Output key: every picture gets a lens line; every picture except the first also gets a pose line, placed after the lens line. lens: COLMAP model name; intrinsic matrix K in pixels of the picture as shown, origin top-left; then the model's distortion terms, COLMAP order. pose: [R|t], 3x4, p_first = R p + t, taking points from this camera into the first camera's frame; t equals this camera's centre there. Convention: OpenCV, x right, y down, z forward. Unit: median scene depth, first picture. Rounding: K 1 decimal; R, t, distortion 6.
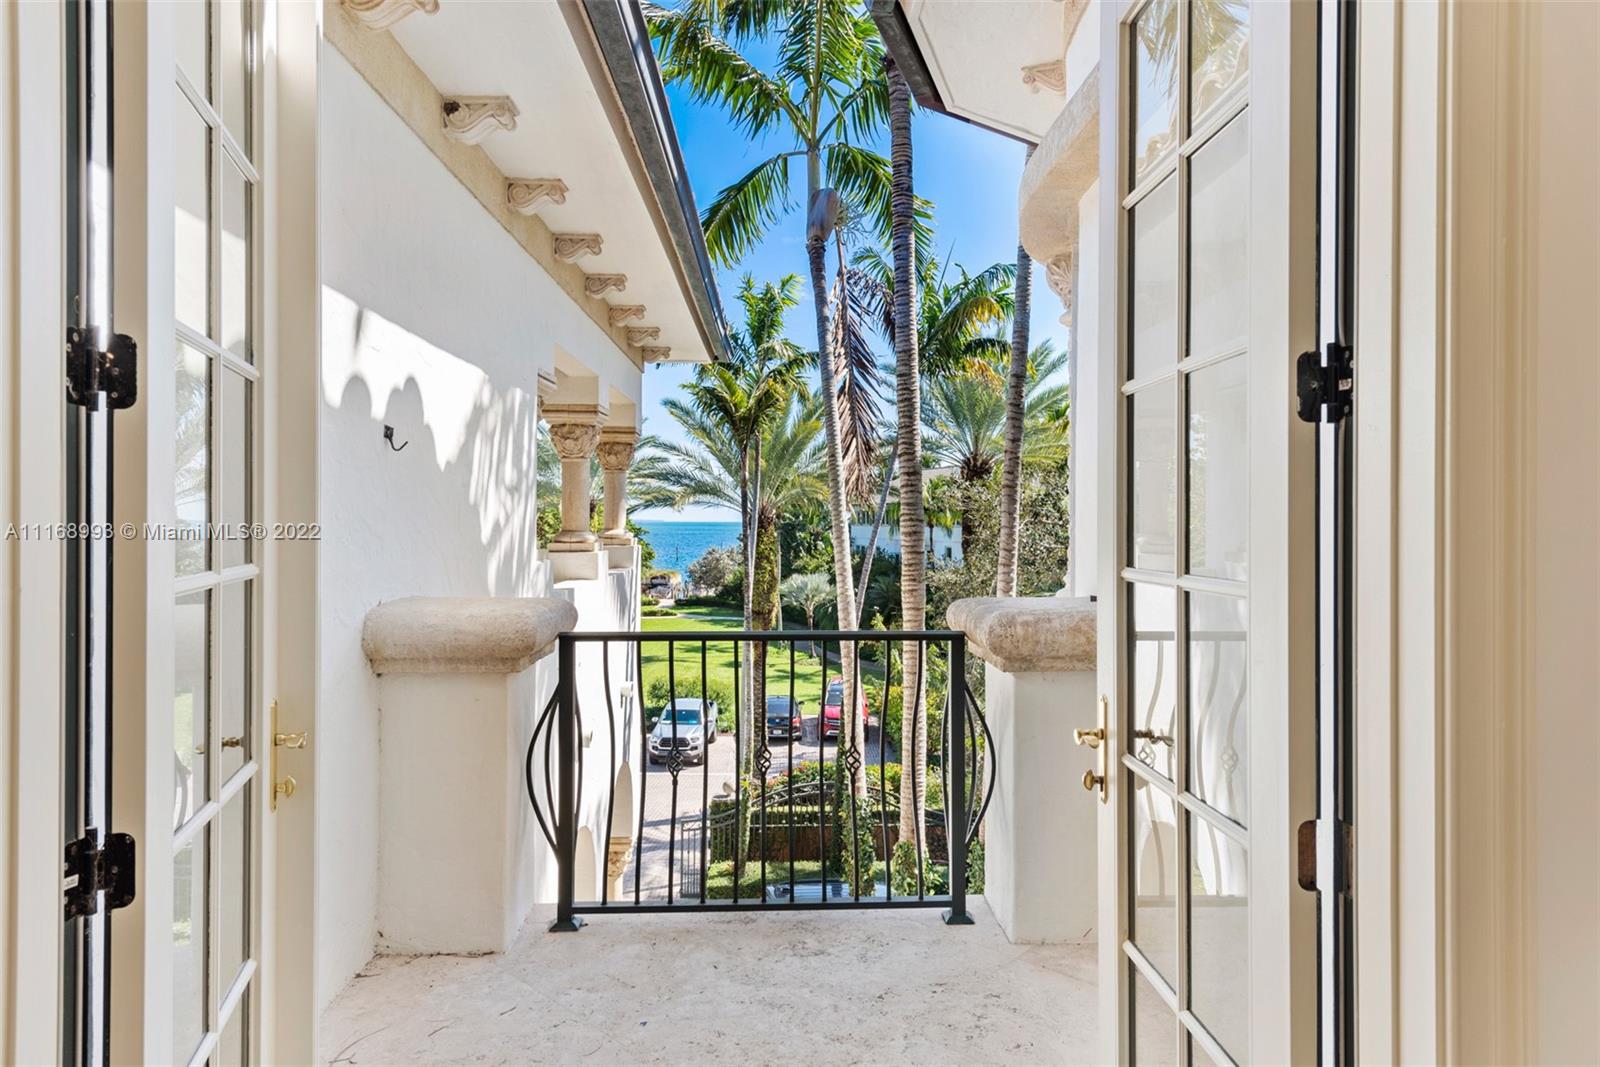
lens RADIAL K [[1015.1, 0, 800.0], [0, 1015.1, 533.5], [0, 0, 1]] dist [0.000050, -0.000019]
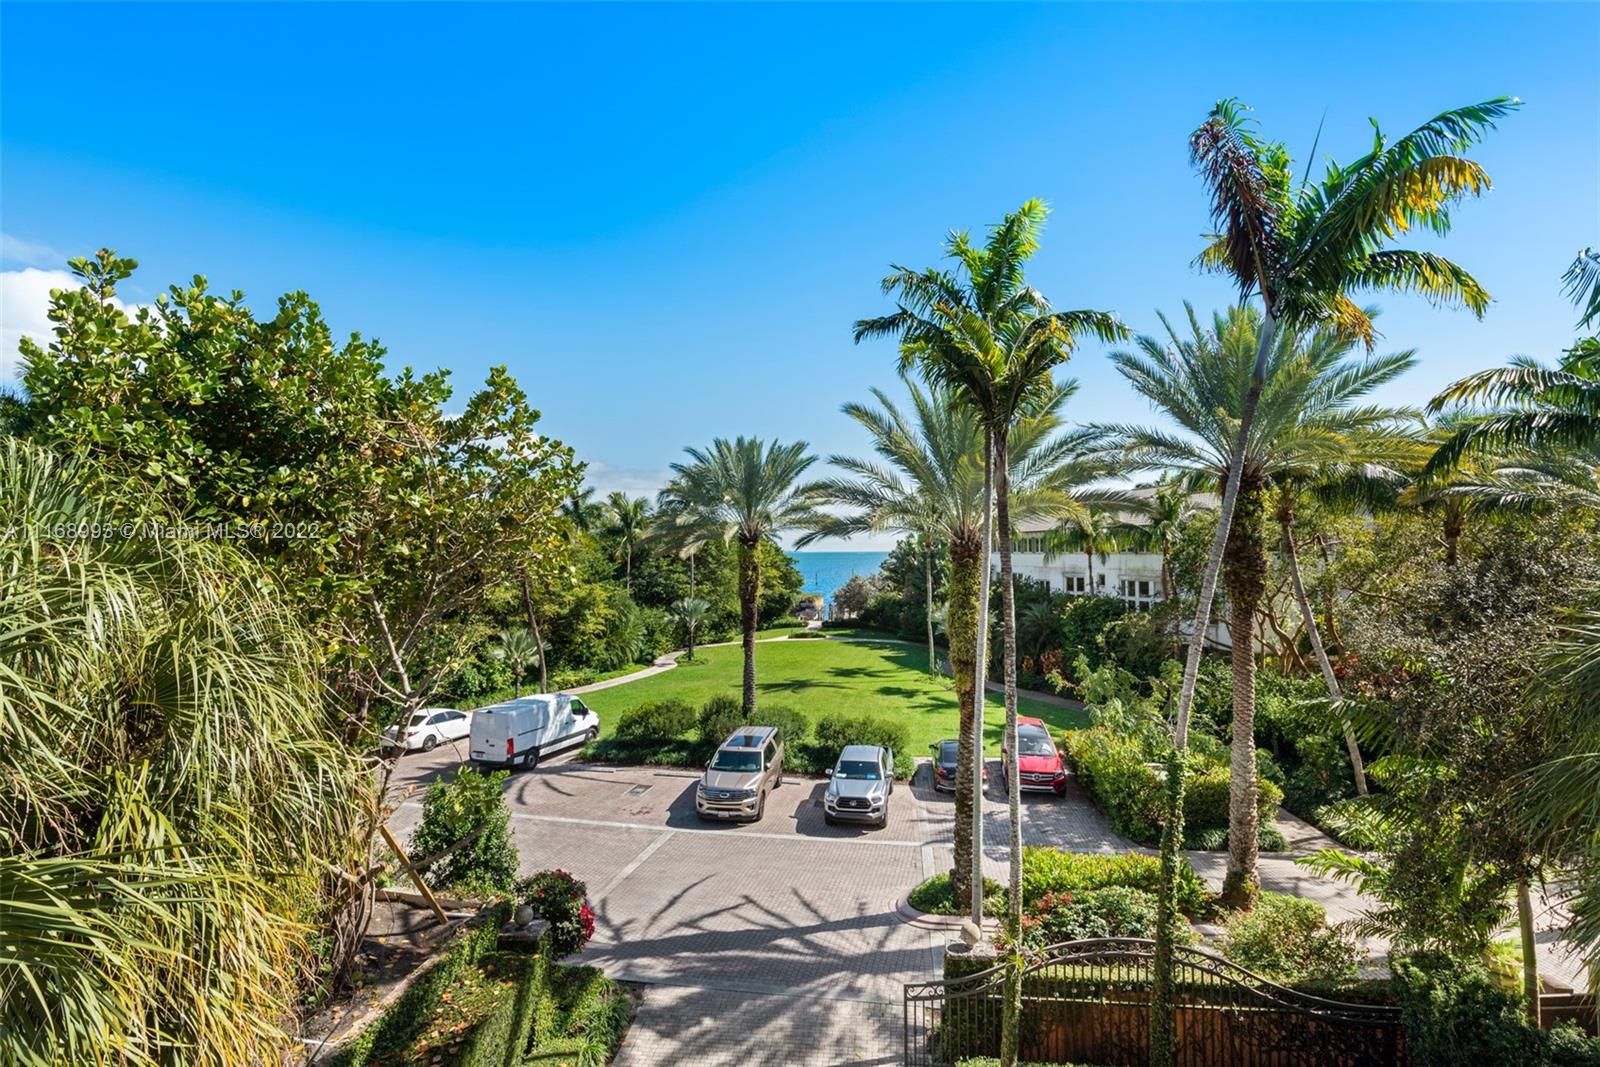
lens RADIAL K [[837.6, 0, 800.0], [0, 837.6, 533.5], [0, 0, 1]] dist [0.024343, 0.000236]
pose [[0.990685, -0.012775, -0.135576, -0.060316], [0.008230, 0.999387, -0.034038, -0.001792], [0.135928, 0.032605, 0.990182, 0.238359]]
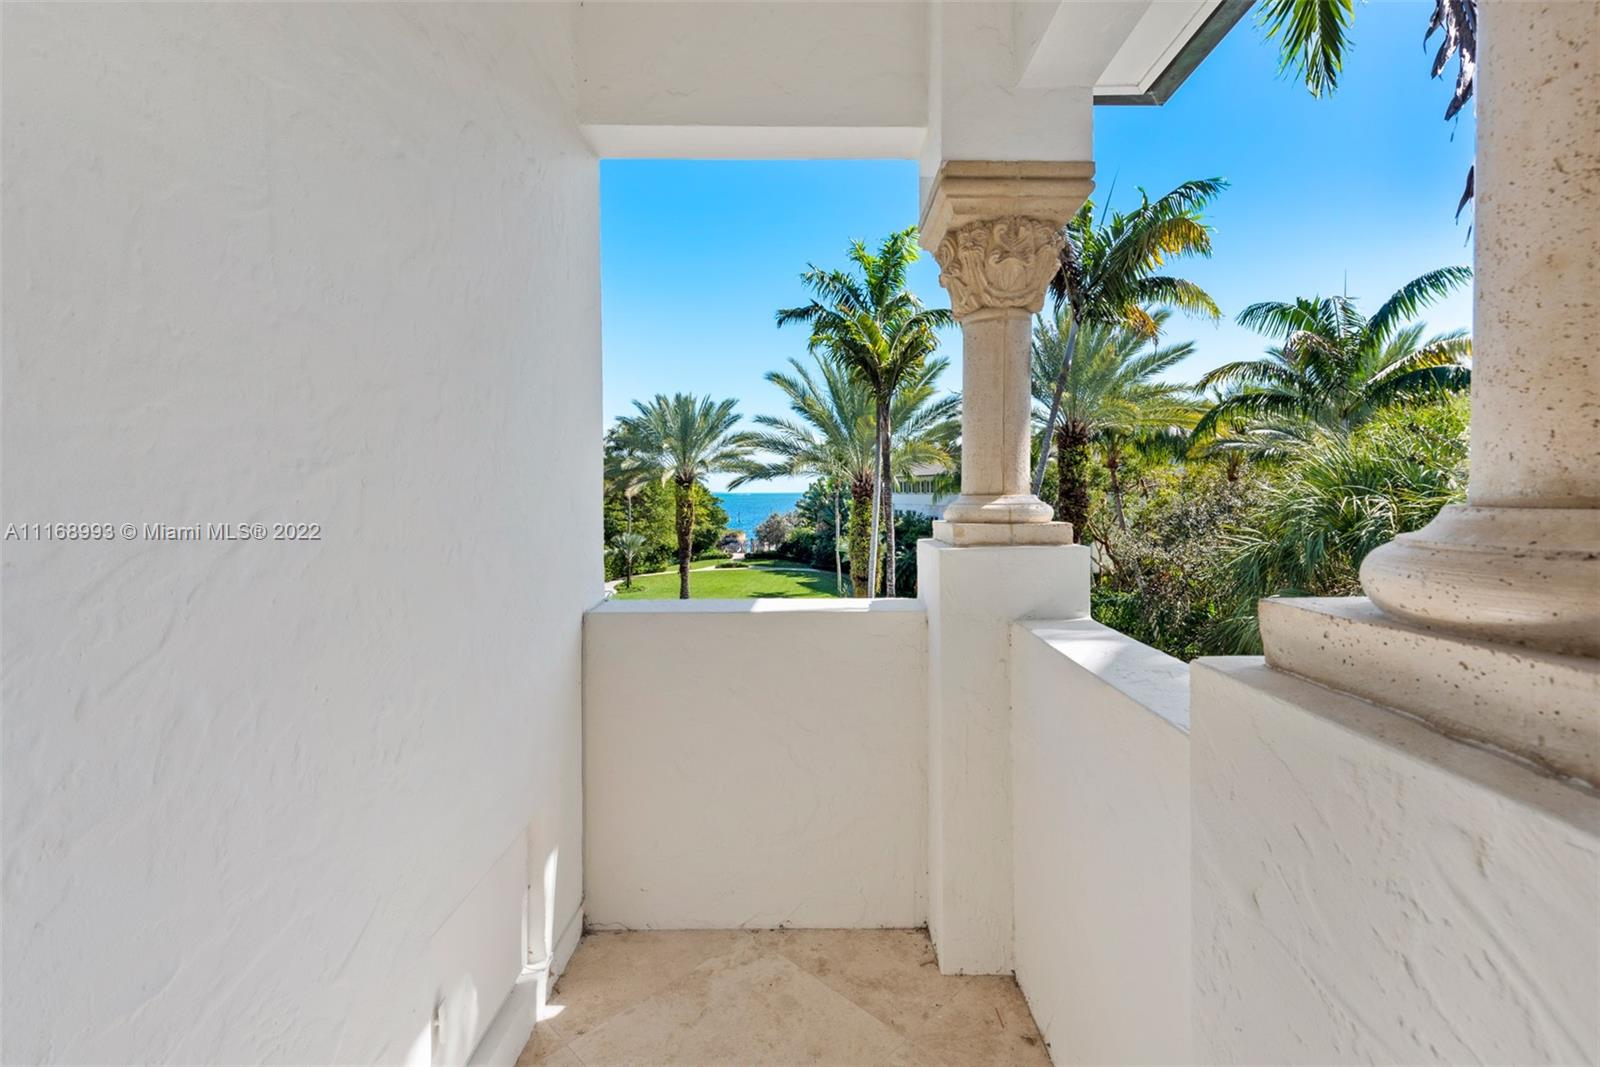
lens RADIAL K [[751.4, 0, 800.0], [0, 751.4, 533.5], [0, 0, 1]] dist [0.037179, 0.000018]
pose [[0.999357, -0.006103, -0.035340, -0.058520], [0.007616, 0.999053, 0.042841, -0.000381], [0.035045, -0.043083, 0.998457, 0.182255]]
